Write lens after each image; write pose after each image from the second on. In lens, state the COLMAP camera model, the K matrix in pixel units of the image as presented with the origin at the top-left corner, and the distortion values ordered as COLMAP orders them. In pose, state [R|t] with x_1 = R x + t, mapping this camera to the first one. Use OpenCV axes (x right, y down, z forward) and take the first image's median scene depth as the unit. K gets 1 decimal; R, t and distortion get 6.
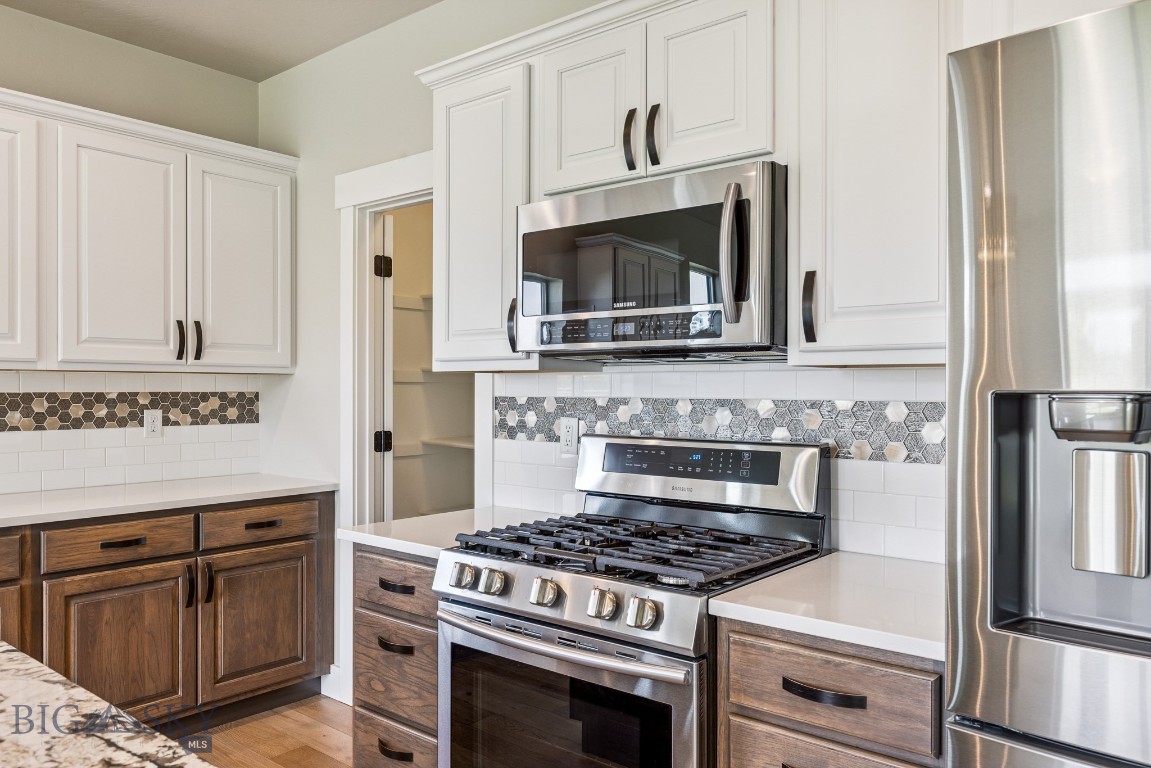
lens RADIAL K [[835.3, 0, 576.1], [0, 835.3, 391.3], [0, 0, 1]] dist [-0.003021, 0.001821]
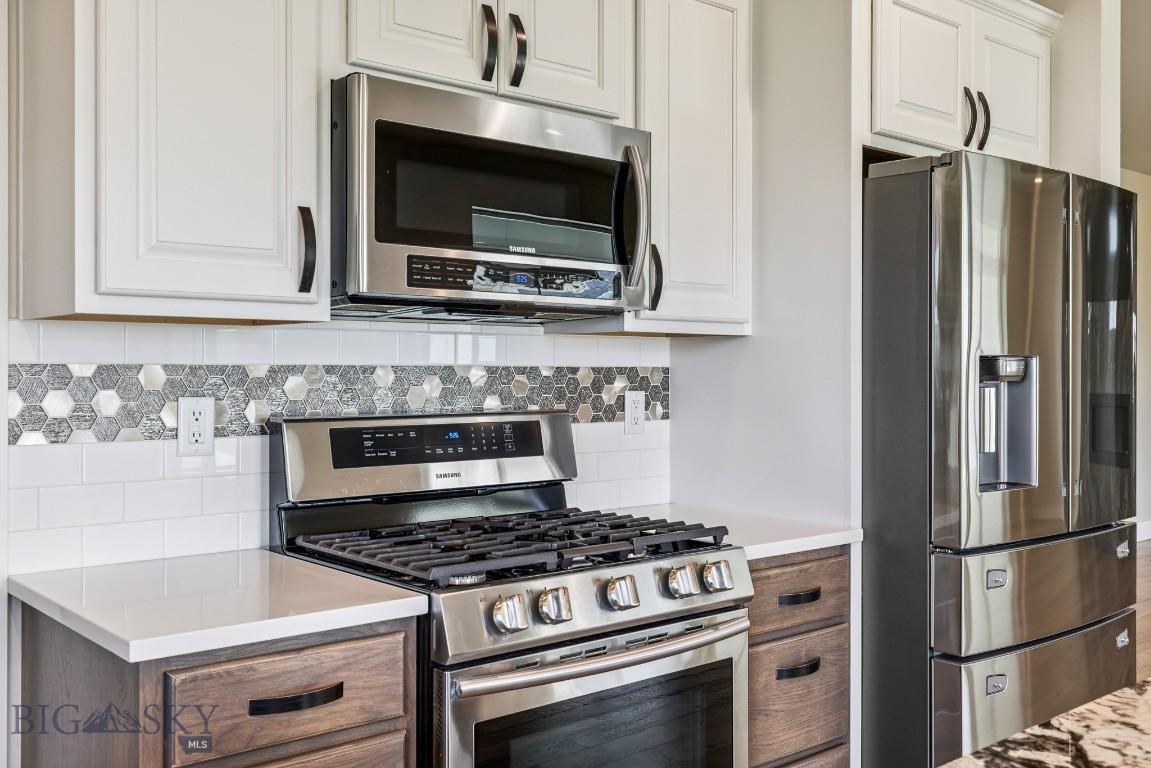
lens RADIAL K [[1114.0, 0, 579.2], [0, 1114.0, 371.4], [0, 0, 1]] dist [0.012786, 0.000000]
pose [[0.164596, -0.003341, 0.986355, -0.837359], [0.002834, 0.999992, 0.002914, 0.011232], [-0.986357, 0.002316, 0.164604, 0.627232]]
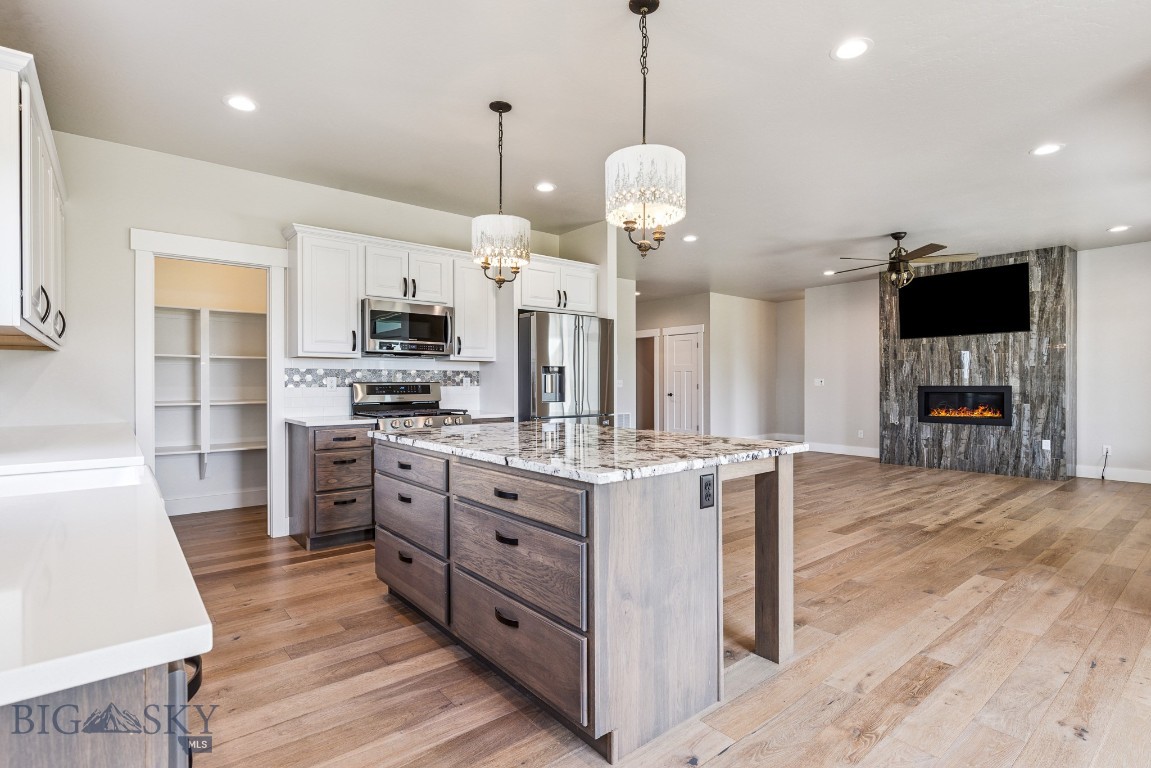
lens RADIAL K [[564.7, 0, 577.1], [0, 564.7, 383.8], [0, 0, 1]] dist [-0.002665, 0.000432]
pose [[0.186742, -0.004619, 0.982398, -1.641300], [0.007969, 0.999963, 0.003186, 0.056220], [-0.982377, 0.007234, 0.186772, -0.036458]]
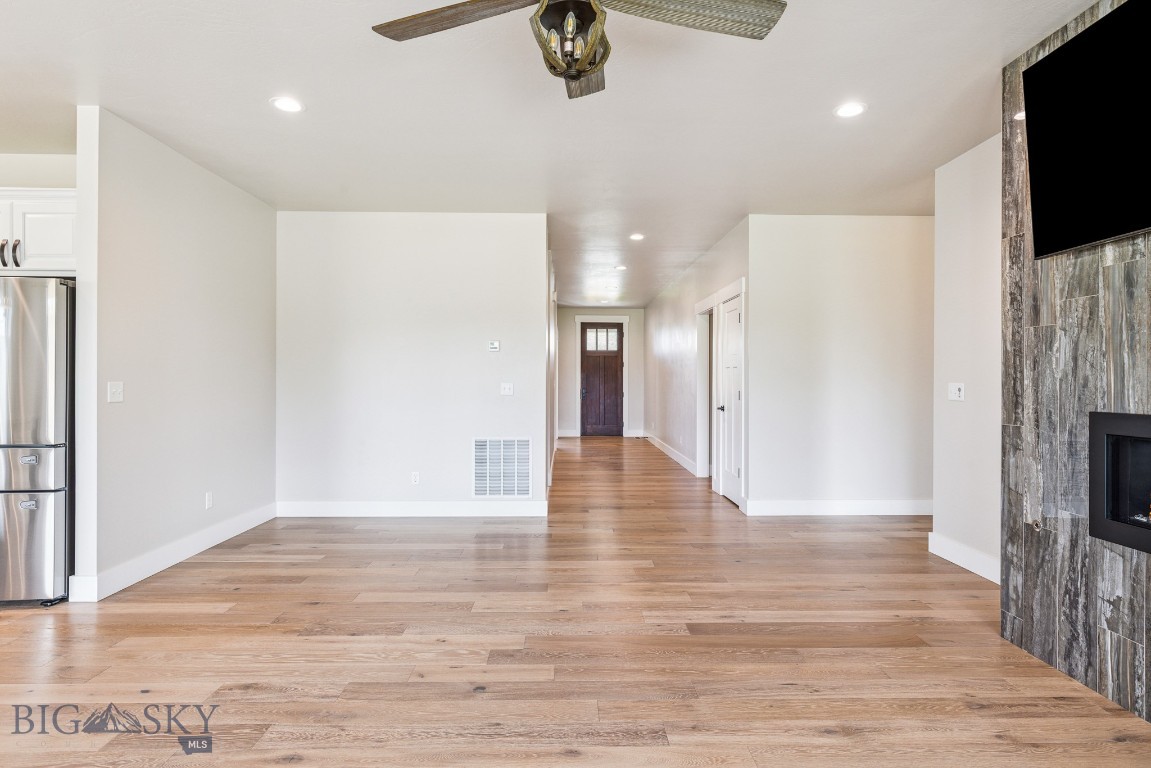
lens RADIAL K [[615.7, 0, 576.5], [0, 615.7, 378.2], [0, 0, 1]] dist [0.002340, -0.000007]
pose [[0.760110, 0.002256, 0.649790, 0.461677], [0.000951, 0.999989, -0.004585, 0.041957], [-0.649794, 0.004104, 0.760100, -1.502198]]
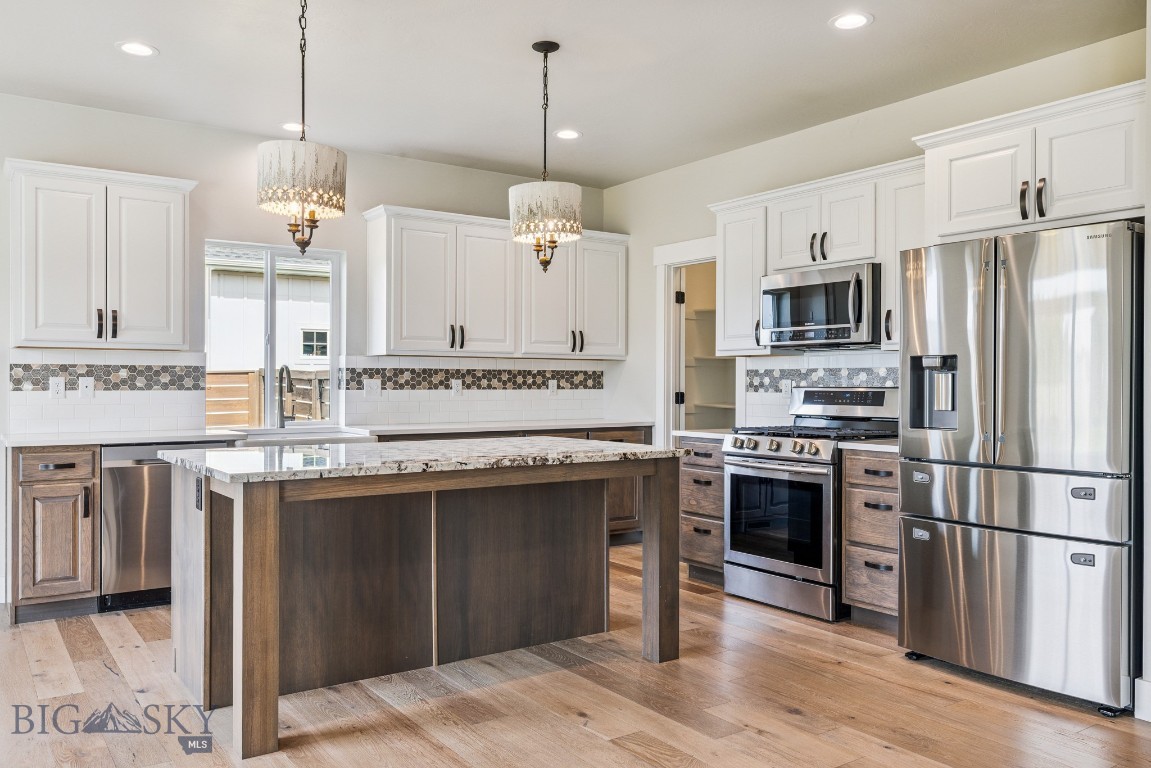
lens RADIAL K [[881.7, 0, 576.4], [0, 881.7, 385.6], [0, 0, 1]] dist [-0.004790, -0.000308]
pose [[0.964982, 0.001327, -0.262312, 0.061272], [-0.002298, 0.999992, -0.003394, 0.057478], [0.262306, 0.003878, 0.964977, -1.173214]]
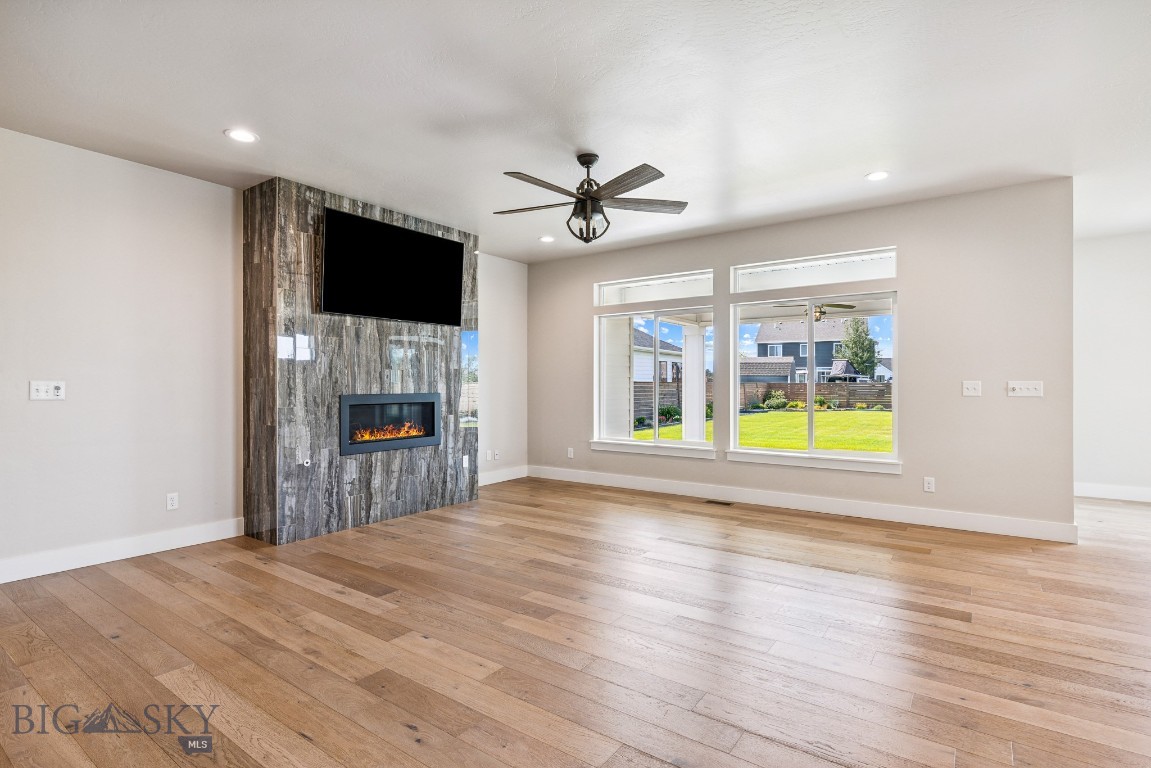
lens RADIAL K [[564.7, 0, 580.6], [0, 564.7, 384.0], [0, 0, 1]] dist [-0.002665, 0.000432]
pose [[-0.997395, -0.001138, -0.072128, 1.078273], [-0.001447, 0.999990, 0.004230, 0.046963], [0.072122, 0.004323, -0.997386, 0.592979]]
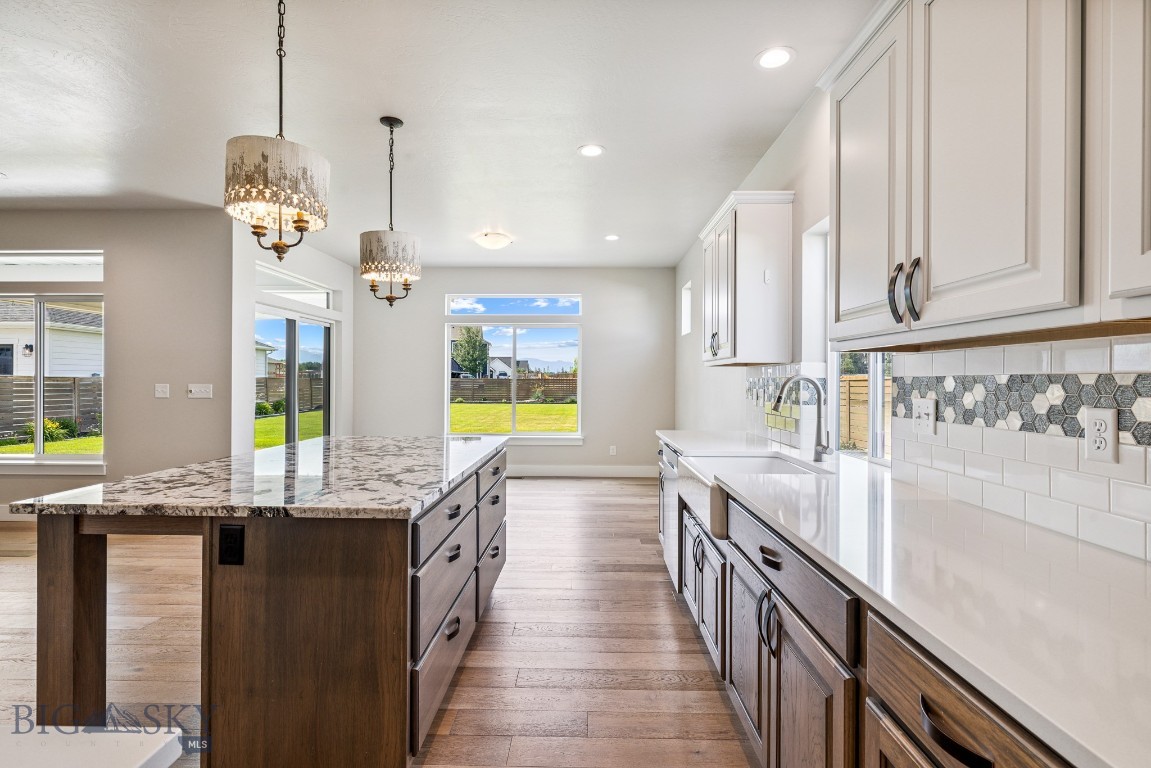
lens RADIAL K [[542.4, 0, 576.4], [0, 542.4, 376.1], [0, 0, 1]] dist [-0.002318, 0.000082]
pose [[-0.783591, -0.008092, -0.621224, -0.267413], [-0.008246, 0.999963, -0.002624, 0.008874], [0.621222, 0.003066, -0.783628, 1.252505]]
